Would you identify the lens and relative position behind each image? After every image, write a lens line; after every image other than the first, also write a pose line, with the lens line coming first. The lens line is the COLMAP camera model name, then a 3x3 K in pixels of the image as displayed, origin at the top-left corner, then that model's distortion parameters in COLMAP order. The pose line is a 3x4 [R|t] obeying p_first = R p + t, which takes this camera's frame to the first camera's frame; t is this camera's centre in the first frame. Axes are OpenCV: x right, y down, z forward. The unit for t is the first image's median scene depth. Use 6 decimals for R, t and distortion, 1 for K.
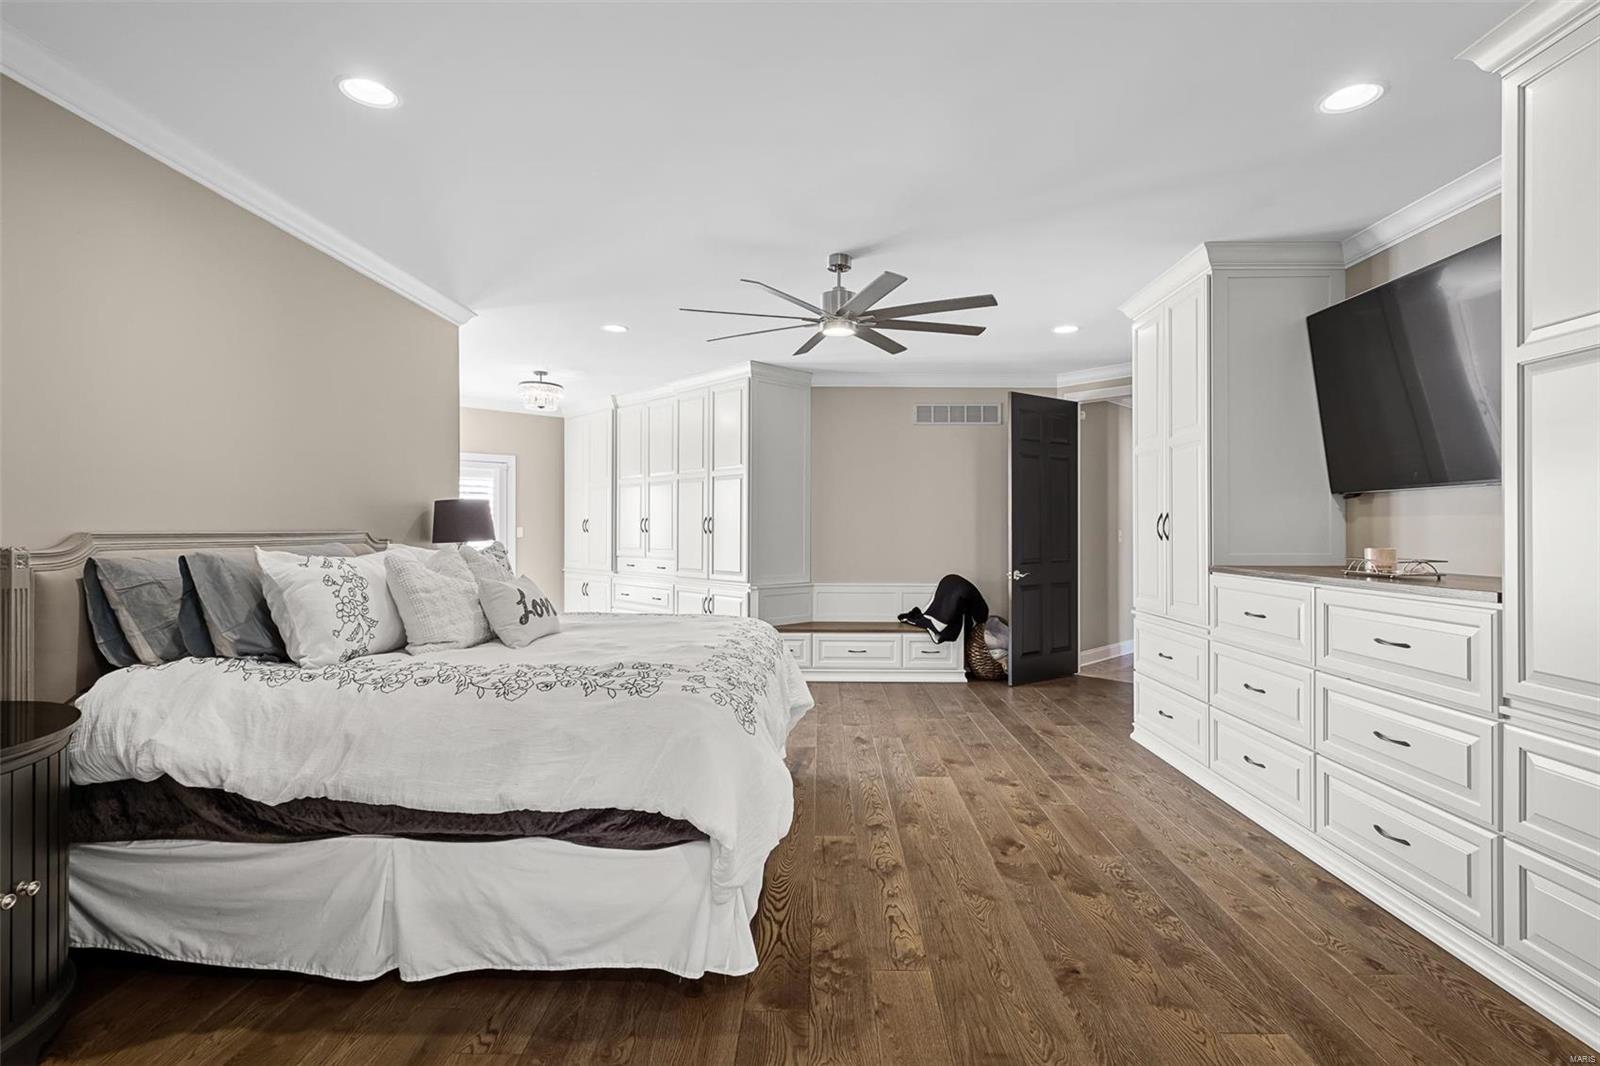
lens RADIAL K [[709.2, 0, 798.1], [0, 709.2, 524.4], [0, 0, 1]] dist [-0.003439, -0.000477]
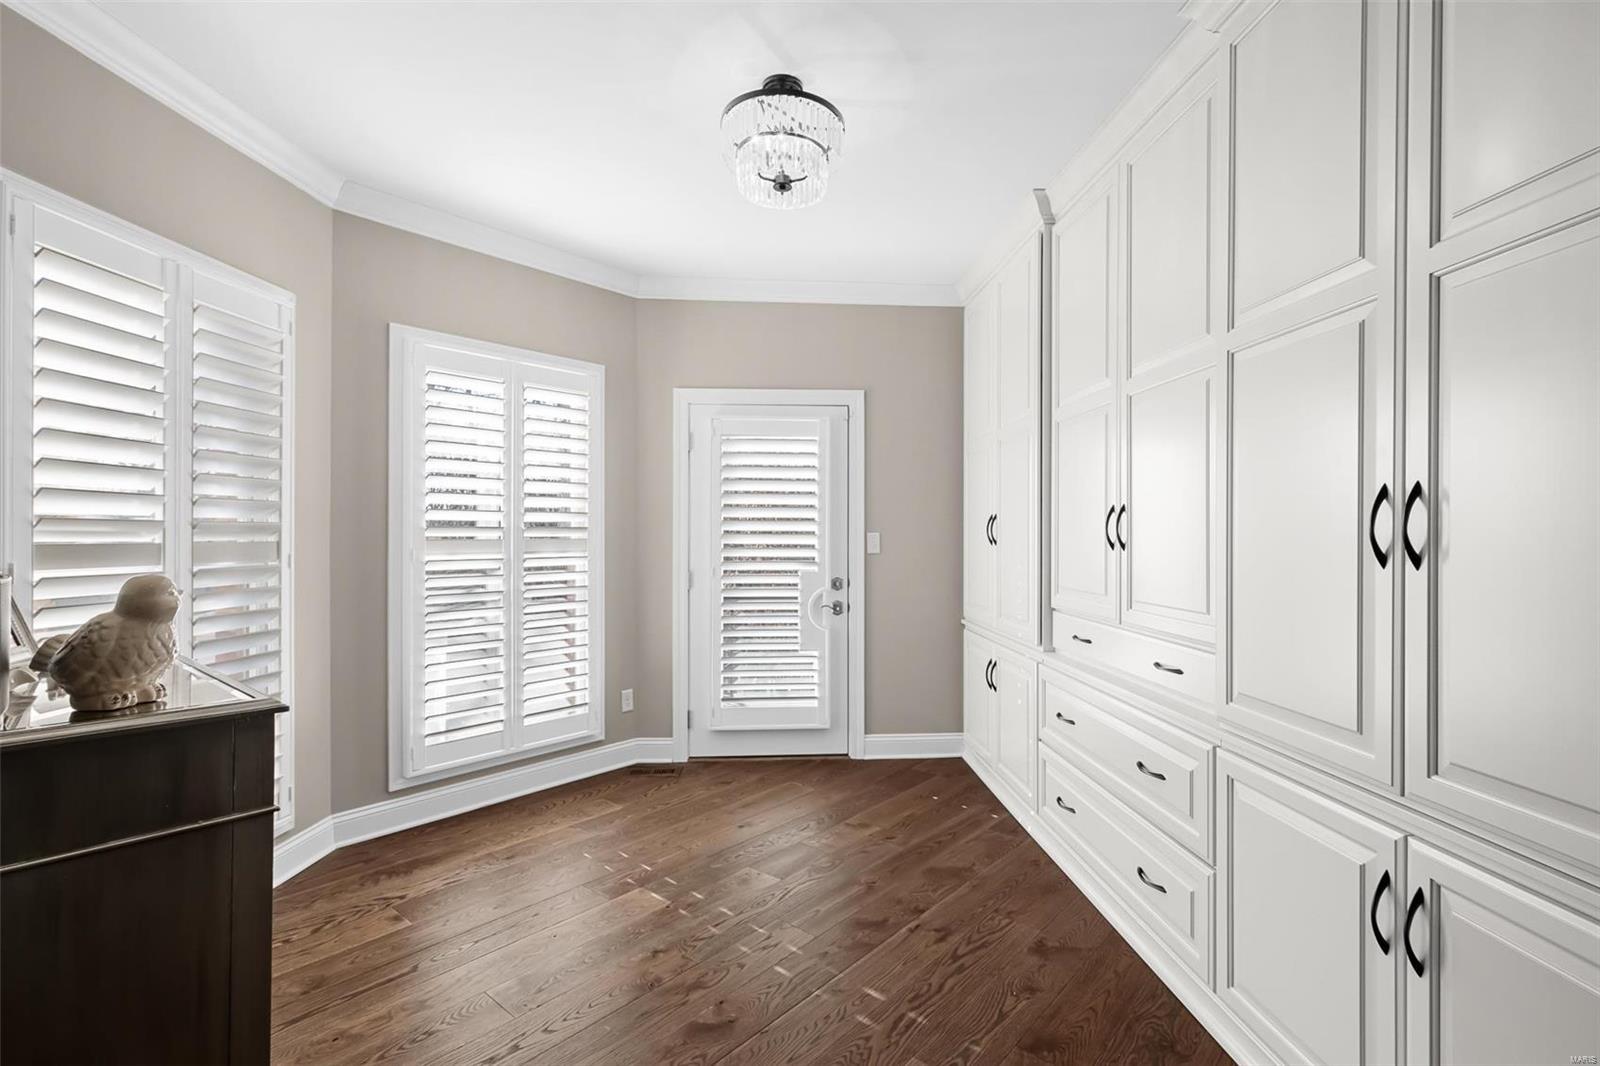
lens RADIAL K [[709.2, 0, 798.1], [0, 709.2, 524.4], [0, 0, 1]] dist [-0.003439, -0.000477]
pose [[0.744873, -0.004652, -0.667190, -0.101084], [-0.001622, 0.999960, -0.008783, 0.002720], [0.667205, 0.007625, 0.744835, 0.621932]]
